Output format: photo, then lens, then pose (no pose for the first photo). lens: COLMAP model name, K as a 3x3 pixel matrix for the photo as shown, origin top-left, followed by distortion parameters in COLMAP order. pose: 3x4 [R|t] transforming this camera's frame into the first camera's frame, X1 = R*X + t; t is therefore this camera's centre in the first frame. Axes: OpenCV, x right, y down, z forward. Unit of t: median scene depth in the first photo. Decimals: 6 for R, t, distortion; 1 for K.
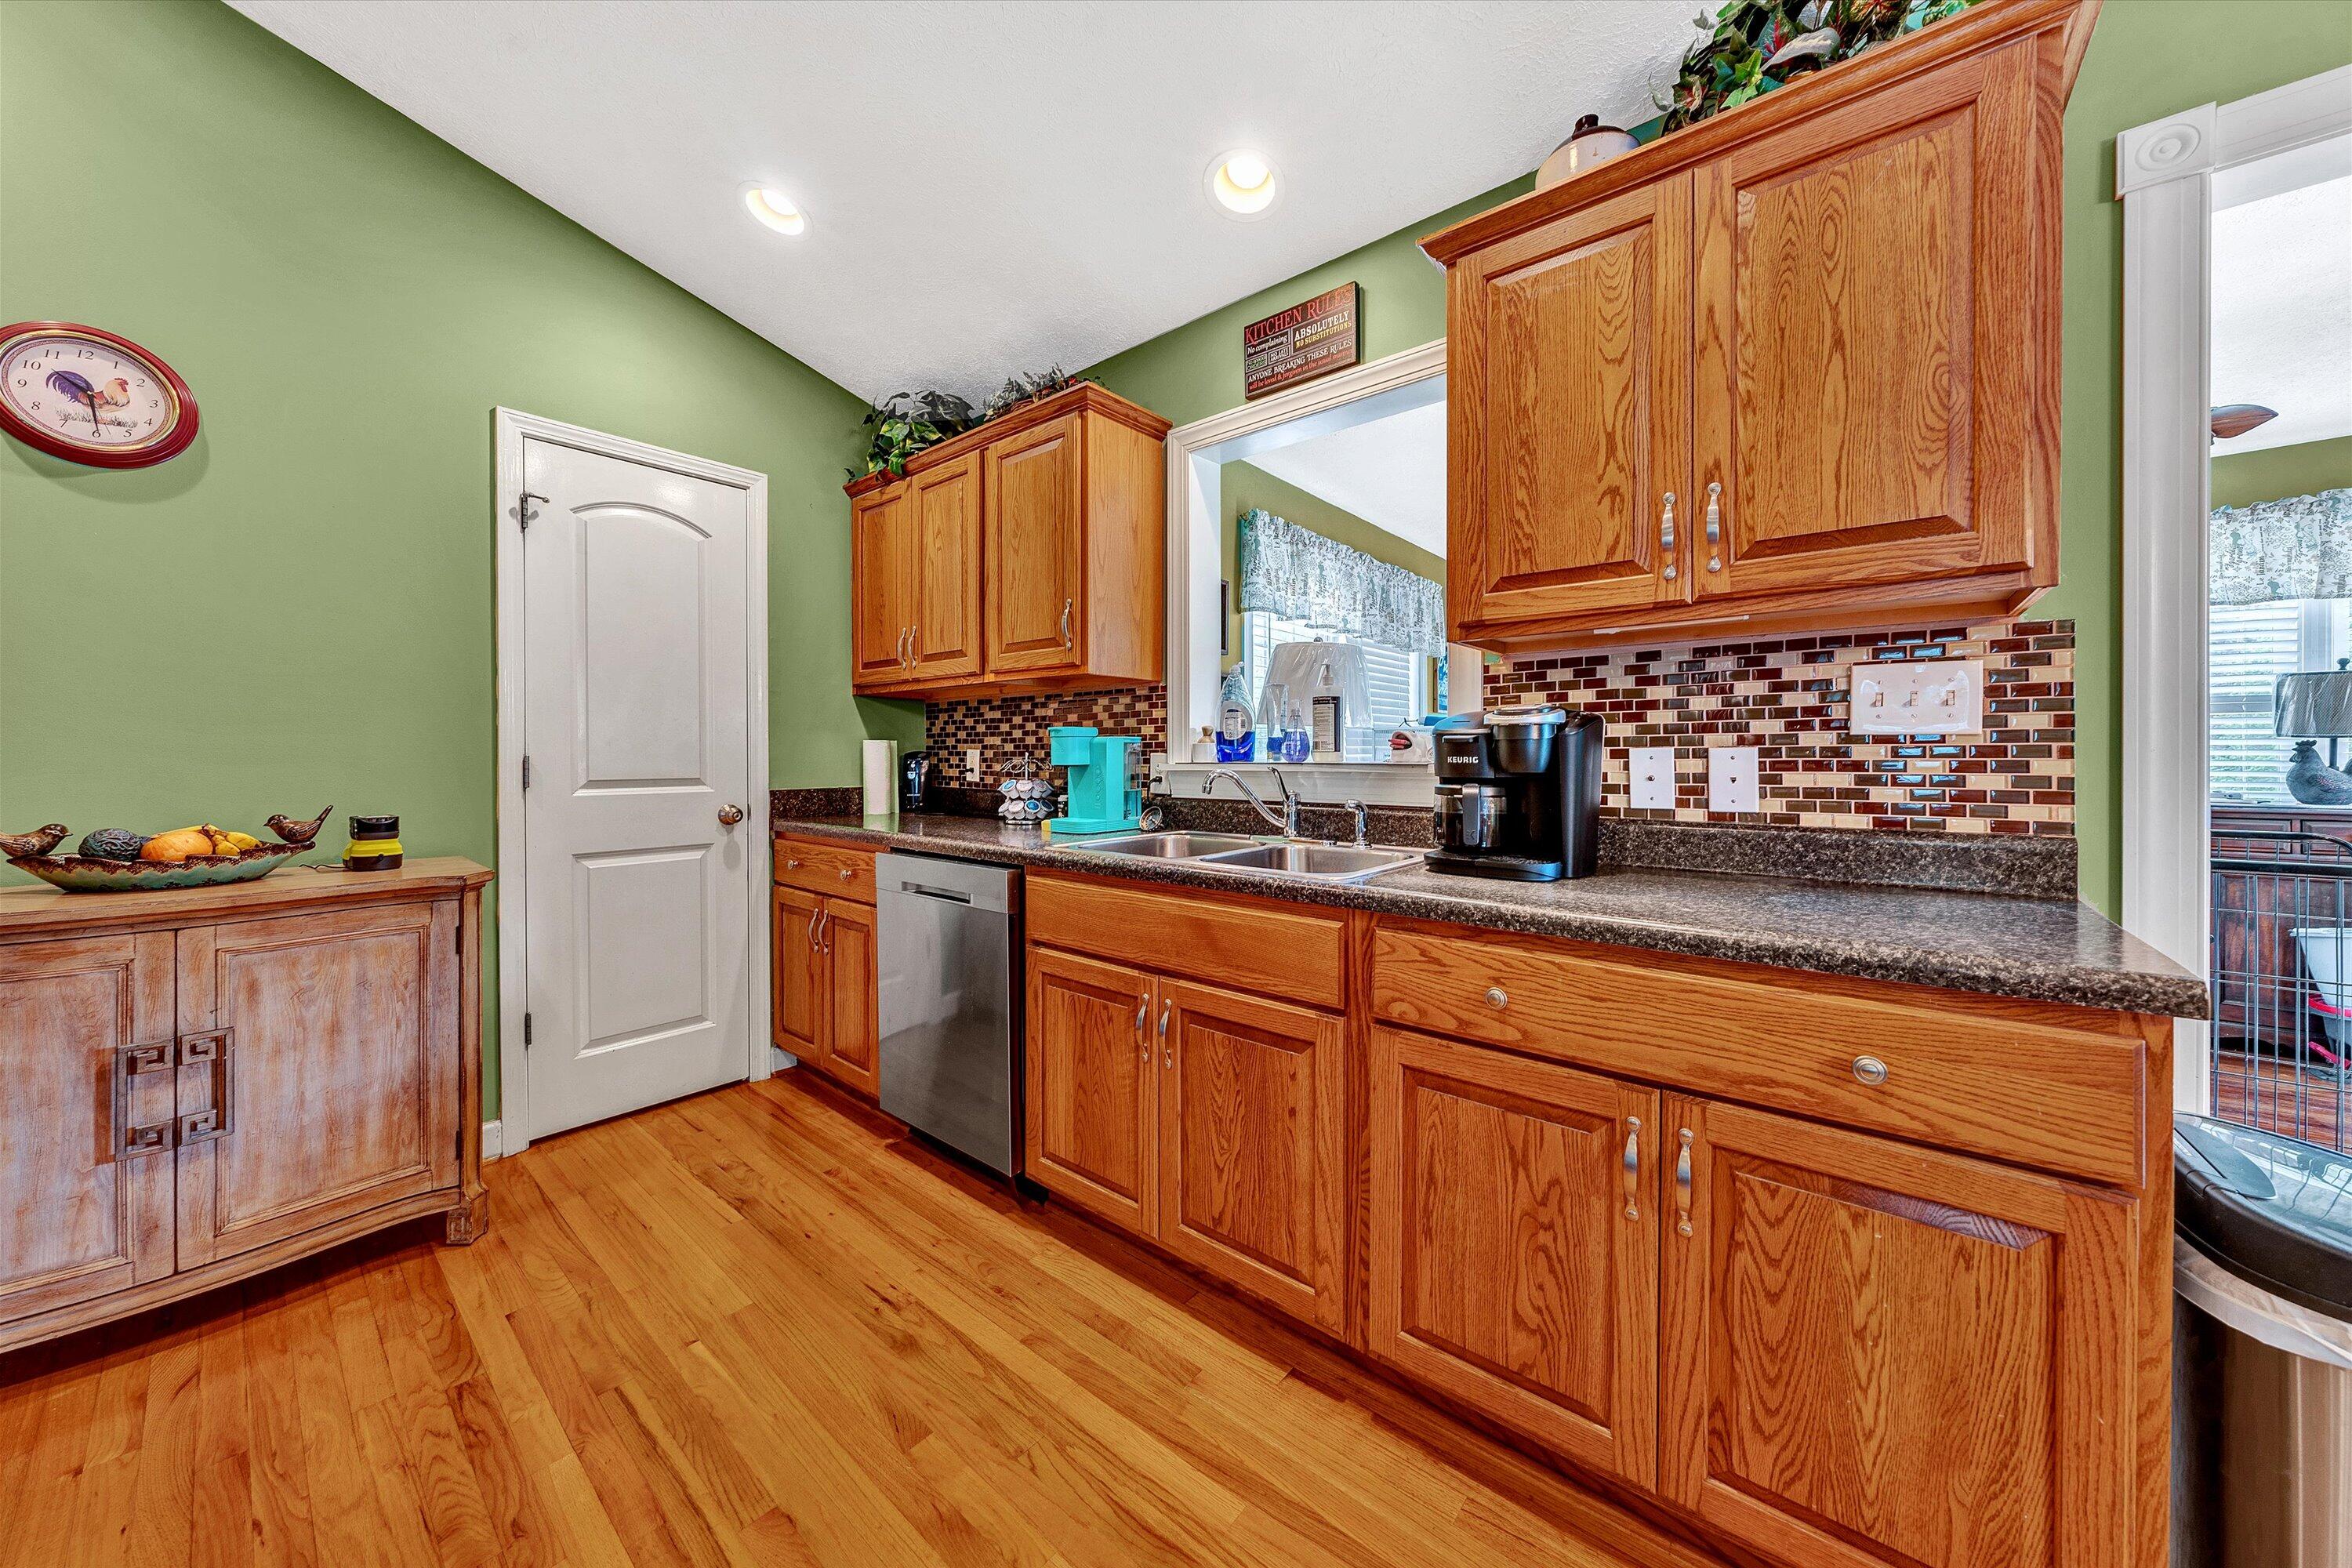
lens RADIAL K [[805.3, 0, 1180.2], [0, 805.3, 758.4], [0, 0, 1]] dist [-0.000800, 0.000129]
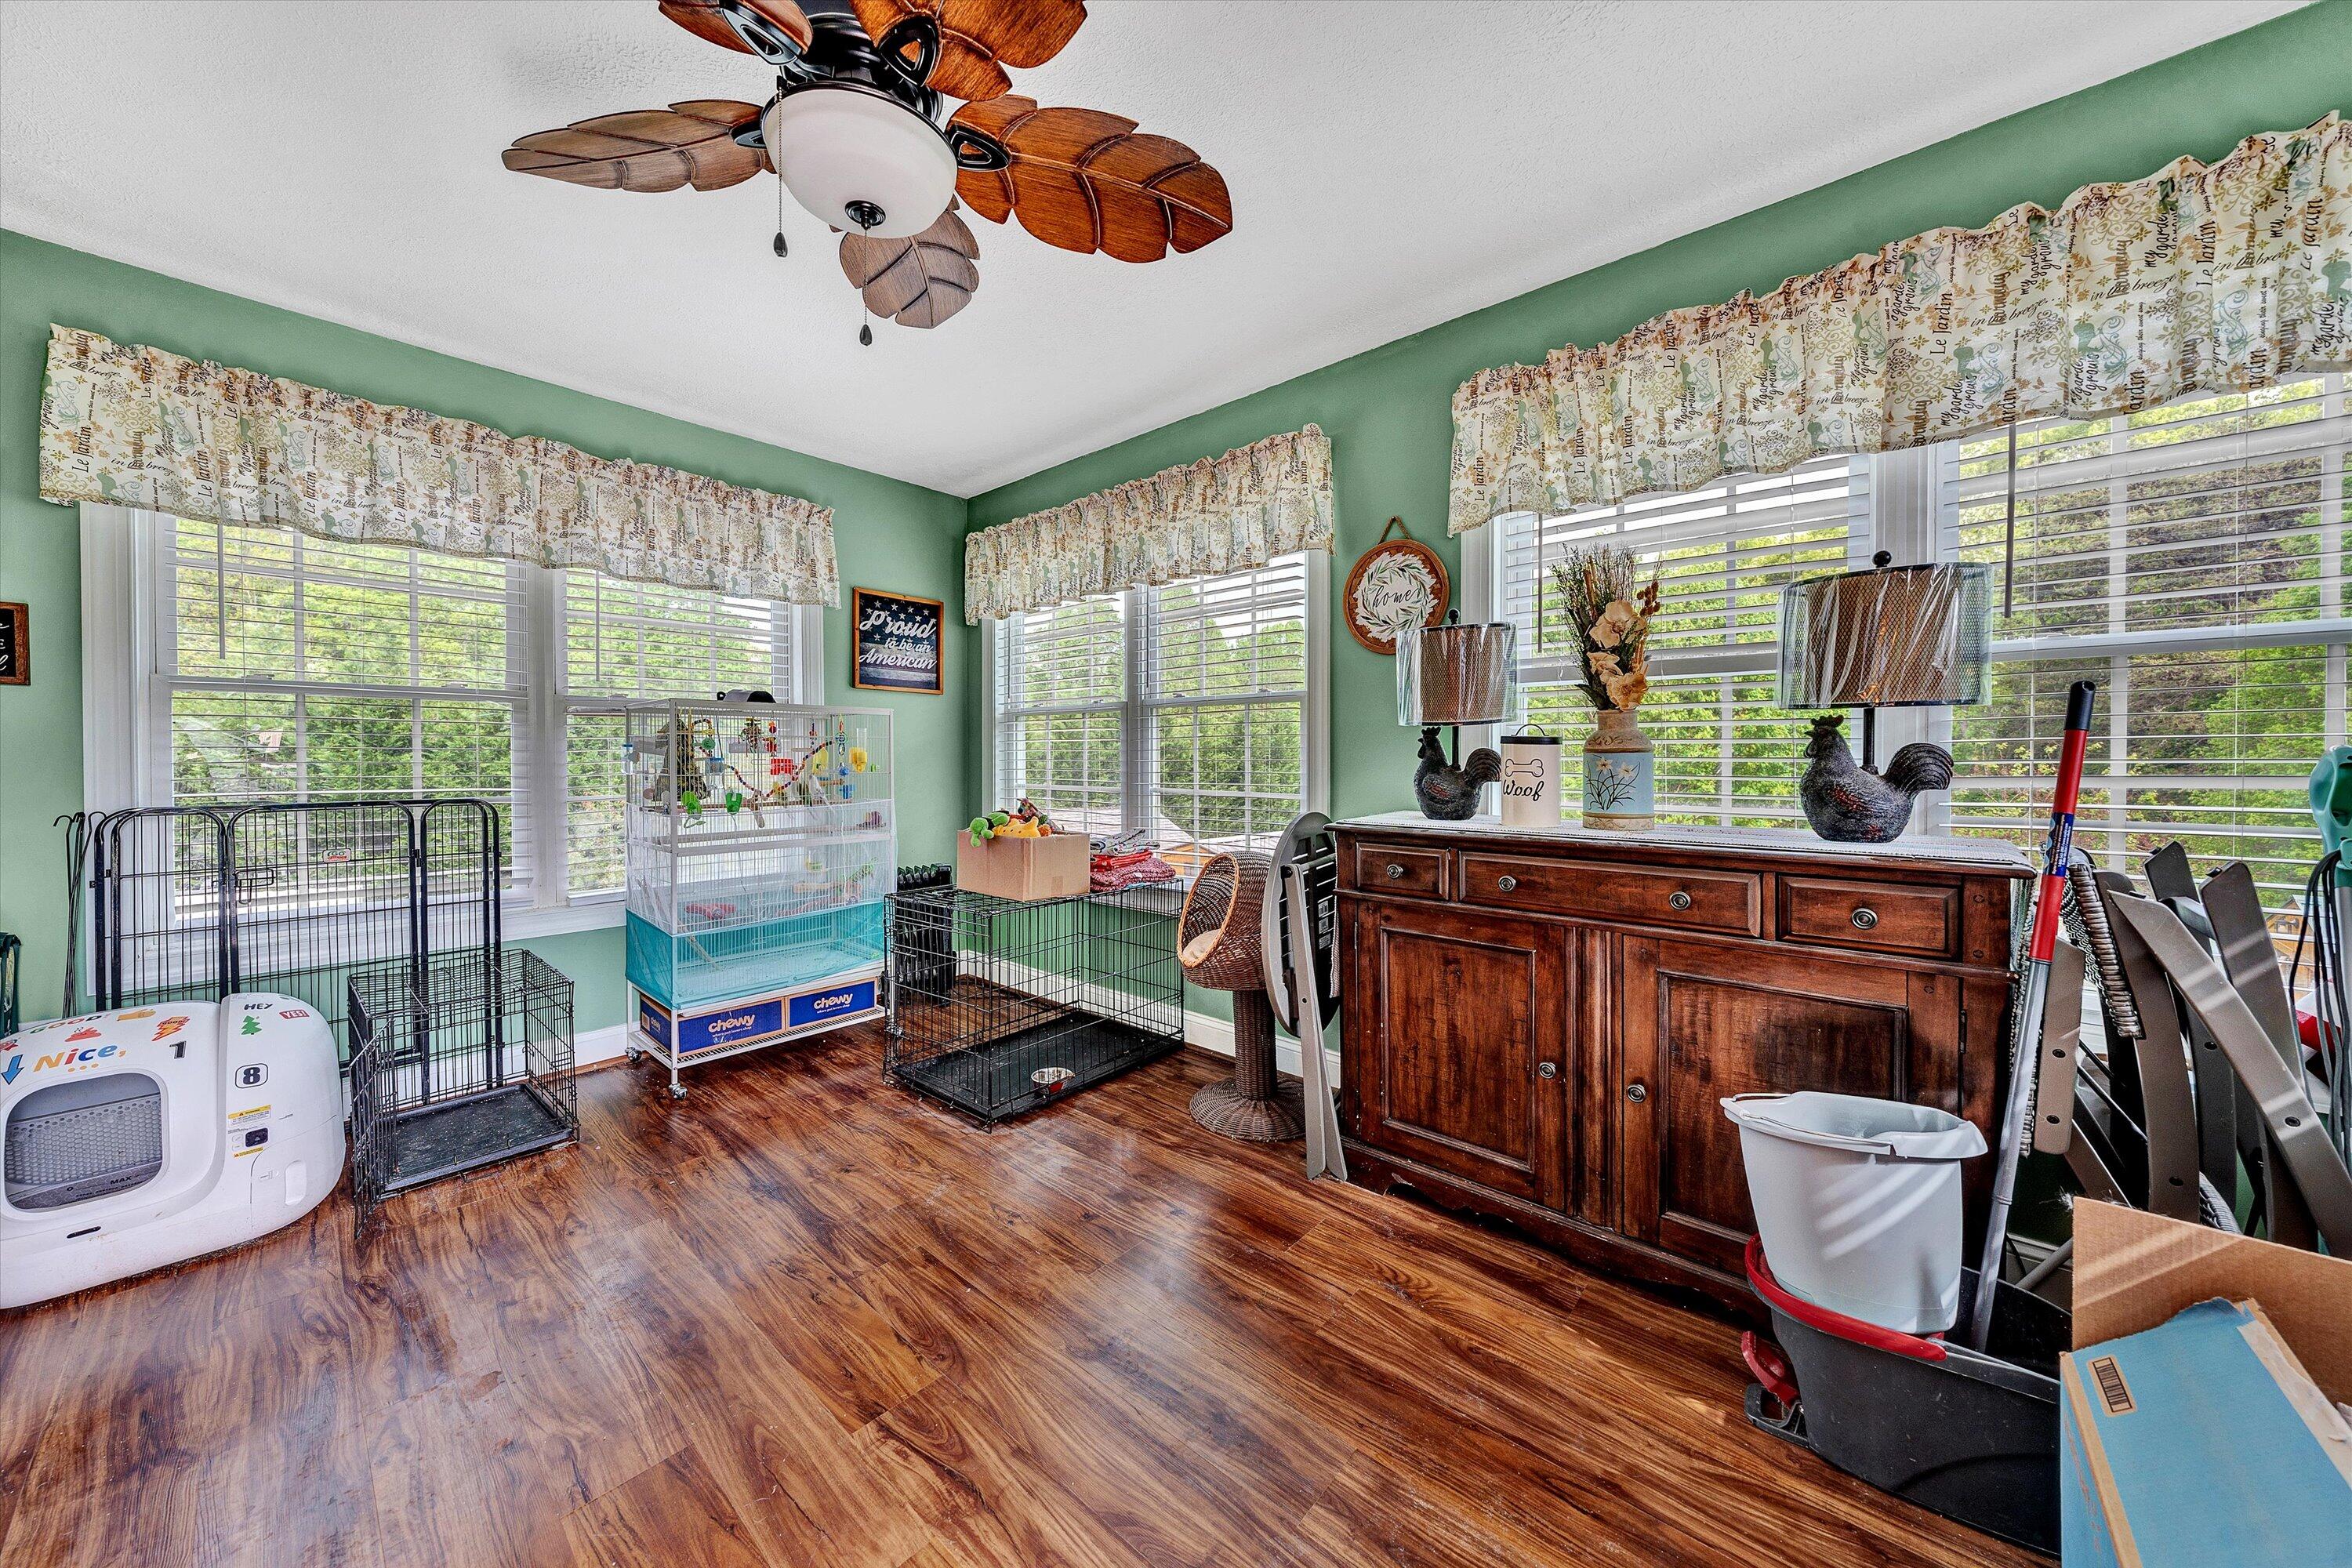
lens RADIAL K [[805.3, 0, 1180.2], [0, 805.3, 758.4], [0, 0, 1]] dist [-0.000800, 0.000129]
pose [[0.999656, -0.000800, -0.026222, 2.983126], [0.000887, 0.999994, 0.003294, 0.008050], [0.026220, -0.003316, 0.999651, 1.414958]]
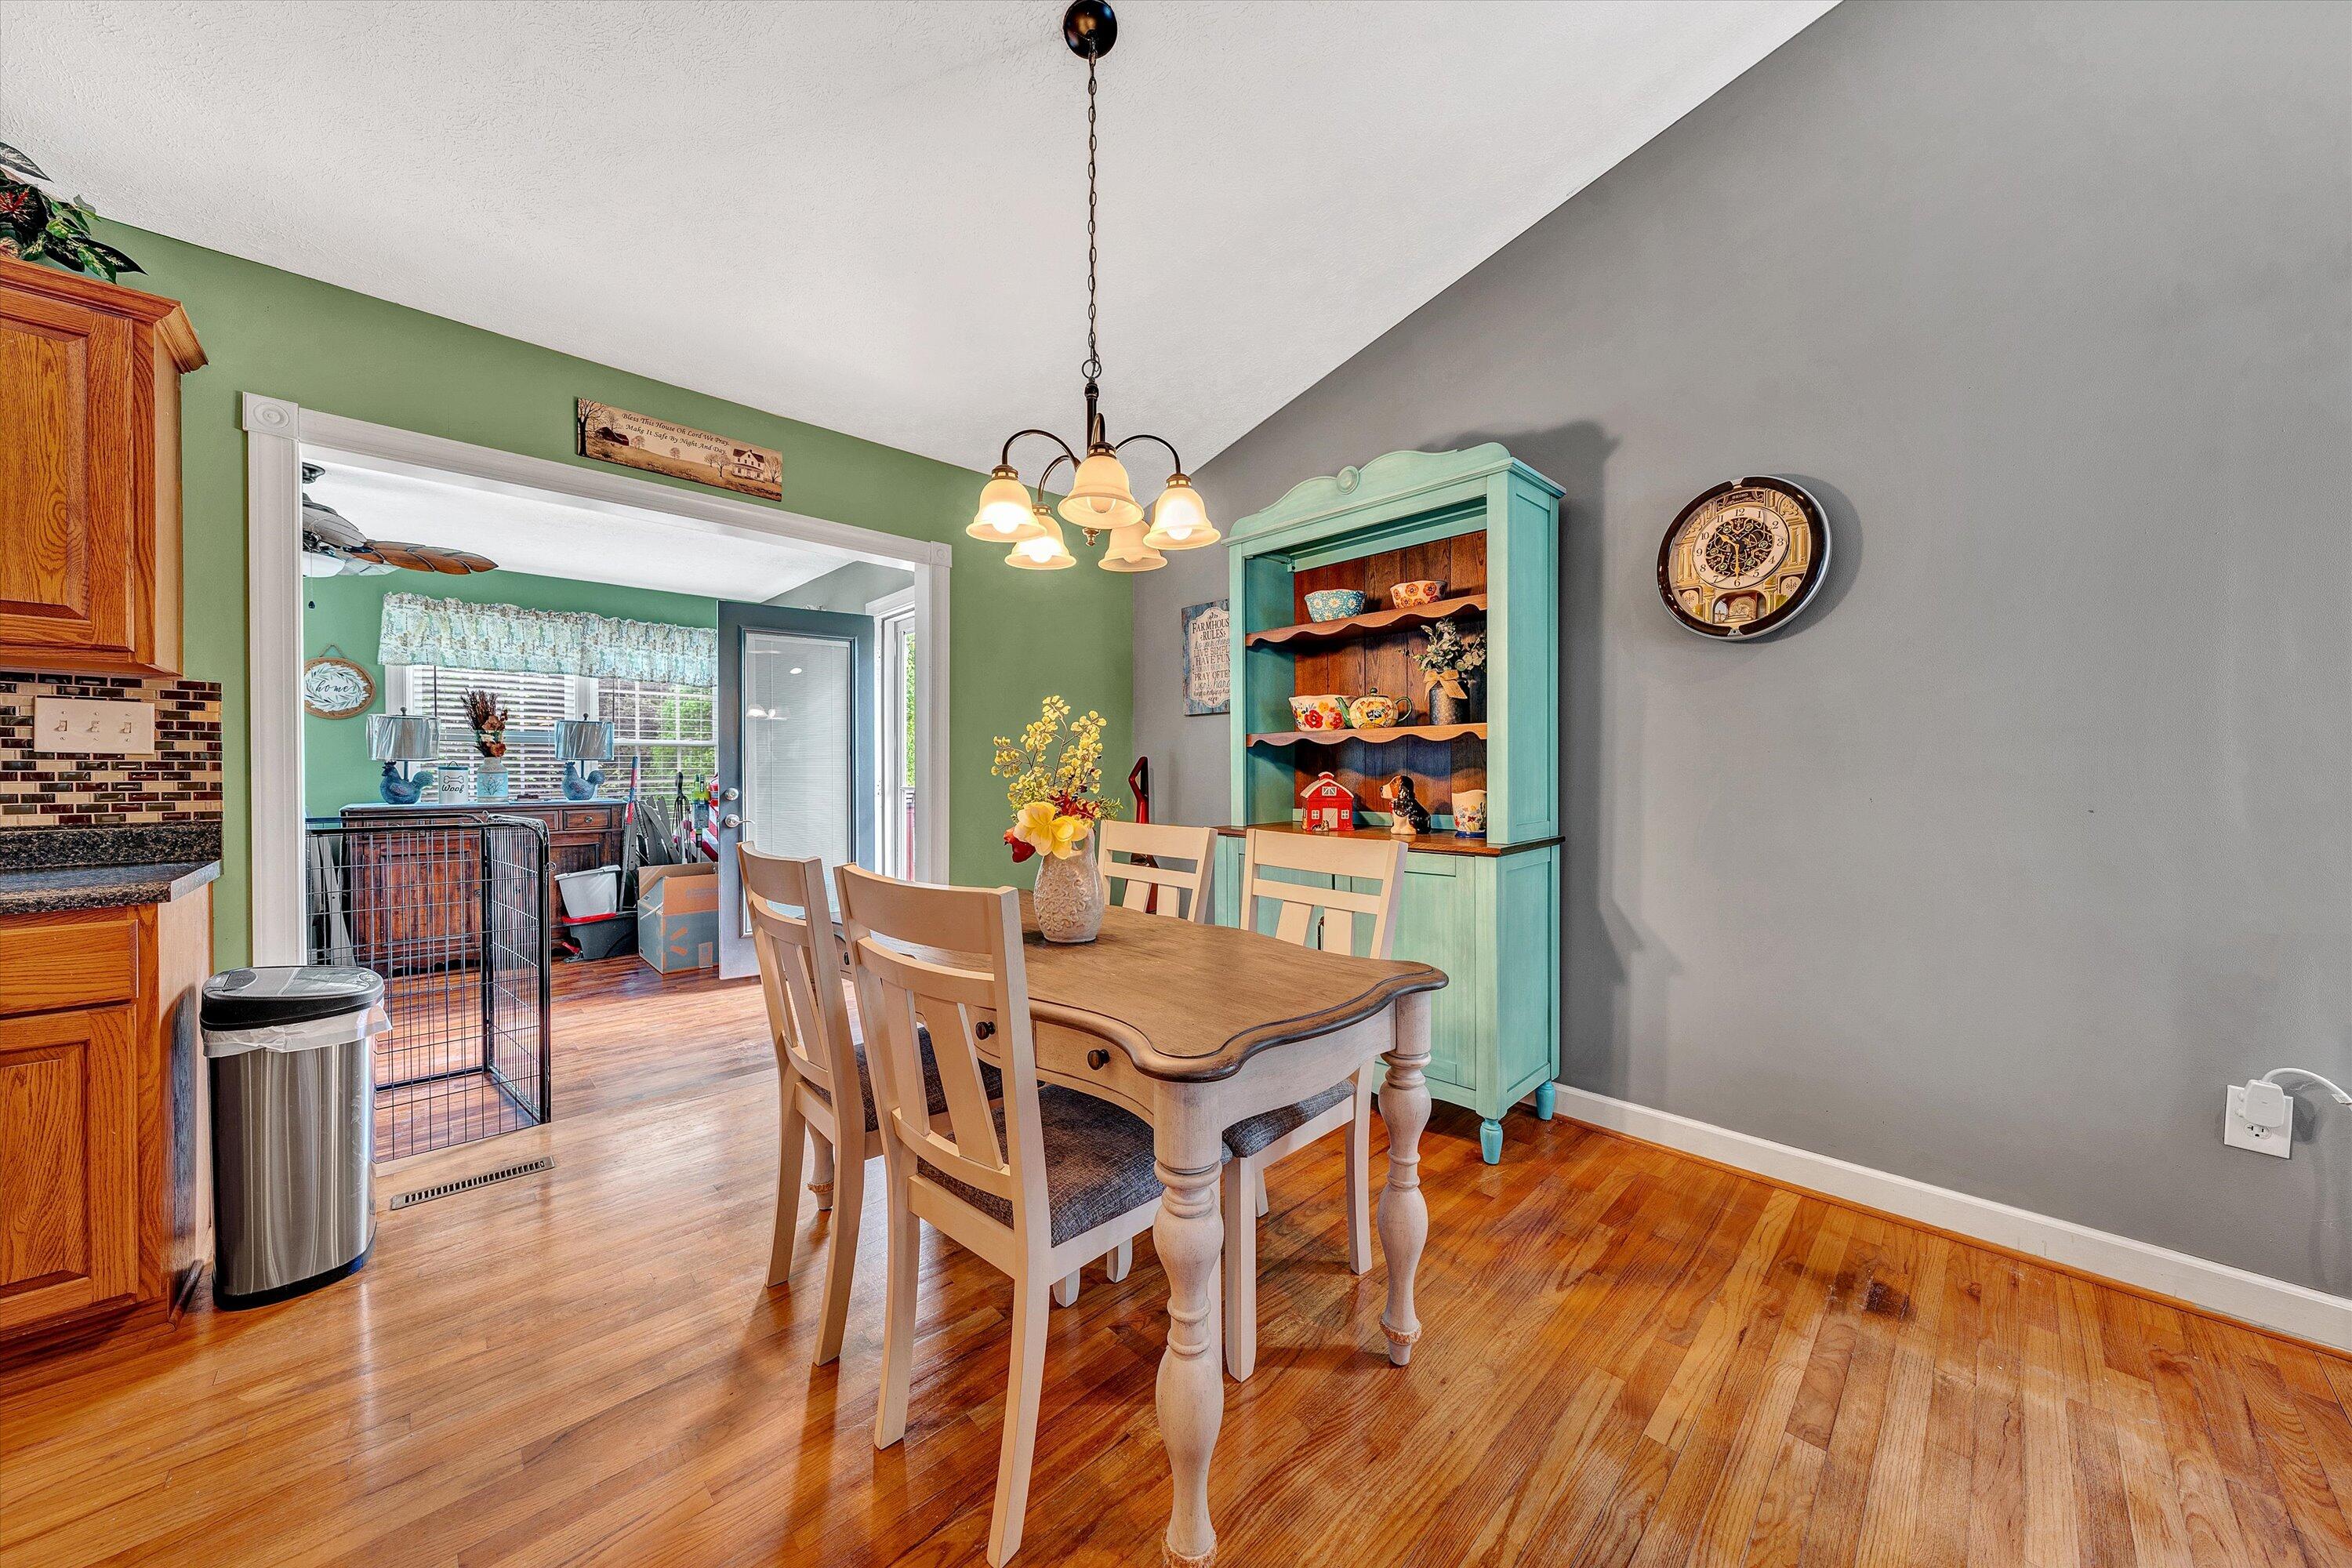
lens RADIAL K [[802.0, 0, 1165.1], [0, 802.0, 779.6], [0, 0, 1]] dist [-0.000297, 0.000264]
pose [[0.110225, -0.008462, 0.993871, -0.292024], [0.002078, 0.999964, 0.008283, 0.009343], [-0.993904, 0.001152, 0.110239, -1.166009]]
